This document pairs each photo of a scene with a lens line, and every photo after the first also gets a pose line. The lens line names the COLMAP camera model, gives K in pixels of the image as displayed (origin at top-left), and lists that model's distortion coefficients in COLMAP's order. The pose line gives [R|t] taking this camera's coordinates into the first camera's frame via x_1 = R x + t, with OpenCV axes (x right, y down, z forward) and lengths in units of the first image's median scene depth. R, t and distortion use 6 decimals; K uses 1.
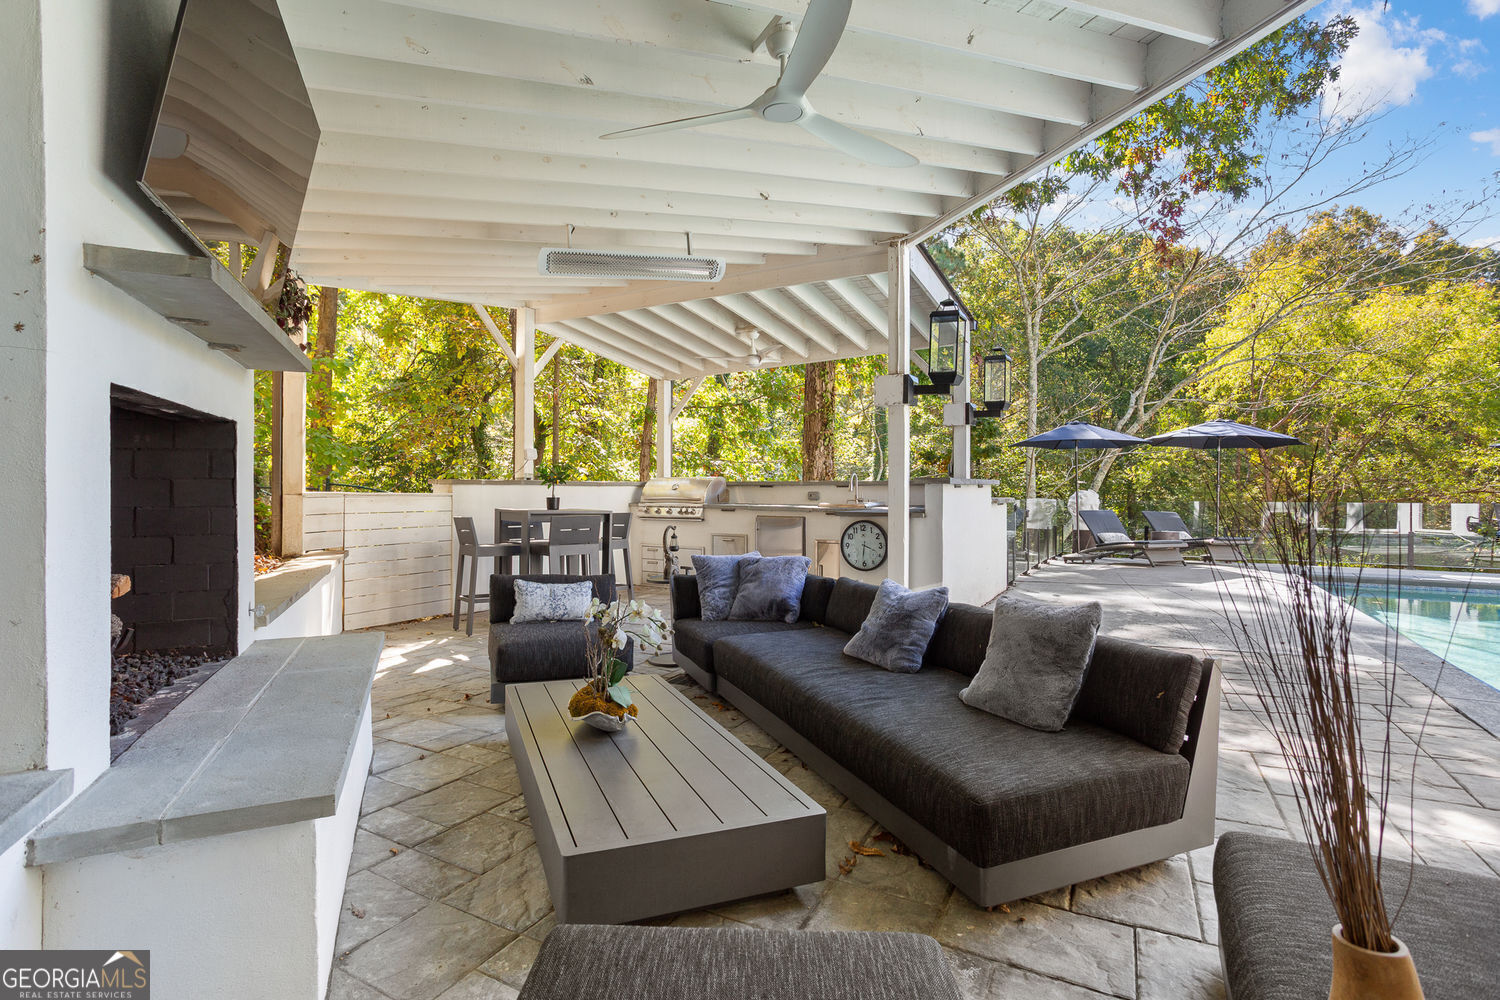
lens RADIAL K [[738.2, 0, 800.7], [0, 738.2, 486.5], [0, 0, 1]] dist [0.022101, 0.000074]
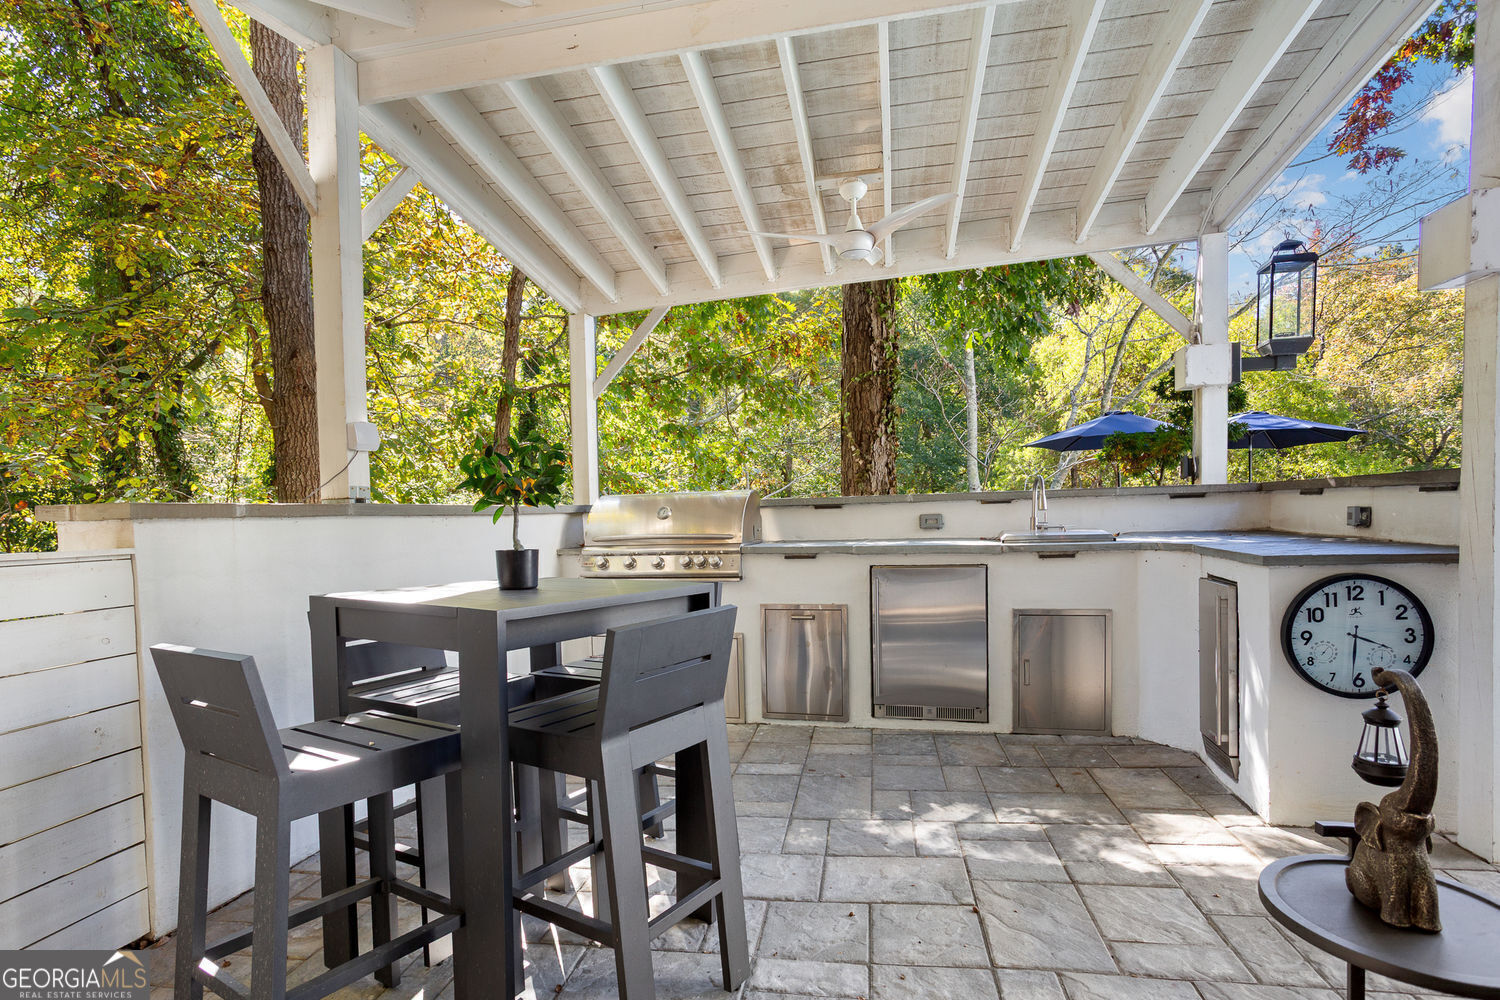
lens RADIAL K [[735.2, 0, 747.3], [0, 735.2, 522.8], [0, 0, 1]] dist [-0.001162, -0.000285]
pose [[0.960493, -0.034251, 0.276190, -0.323687], [0.030574, 0.999377, 0.017609, 0.000540], [-0.276621, -0.008469, 0.960942, 0.664347]]
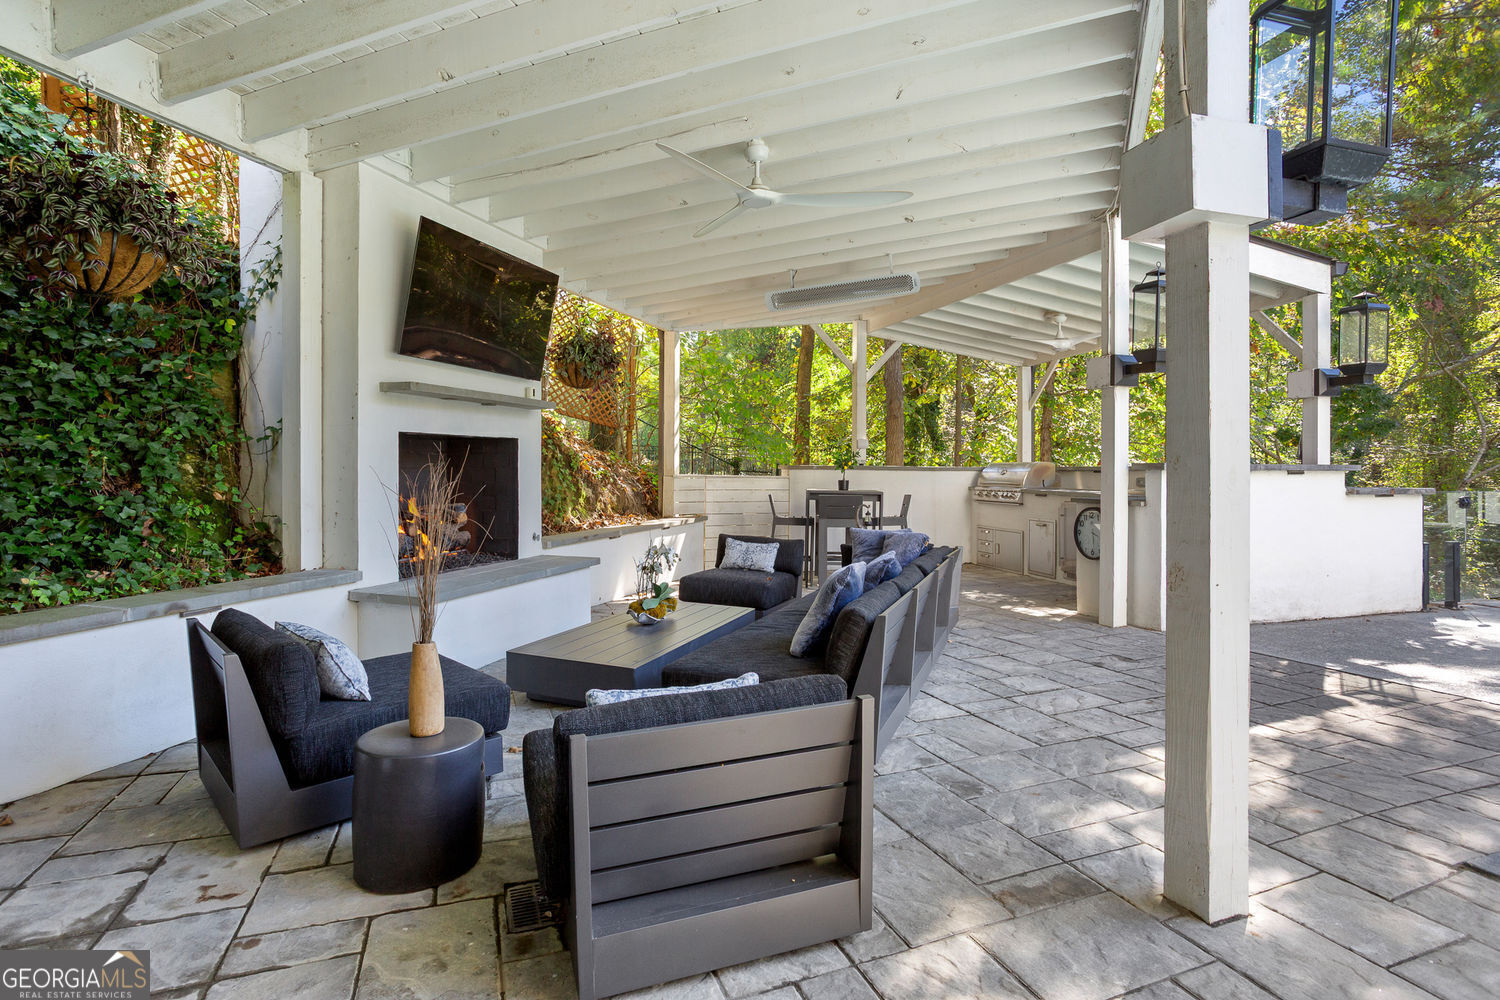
lens RADIAL K [[736.1, 0, 751.7], [0, 736.1, 469.2], [0, 0, 1]] dist [-0.000193, -0.000033]
pose [[0.753173, 0.000394, -0.657822, 0.347654], [-0.001941, 0.999997, -0.001623, -0.001320], [0.657820, 0.002499, 0.753171, -0.013995]]
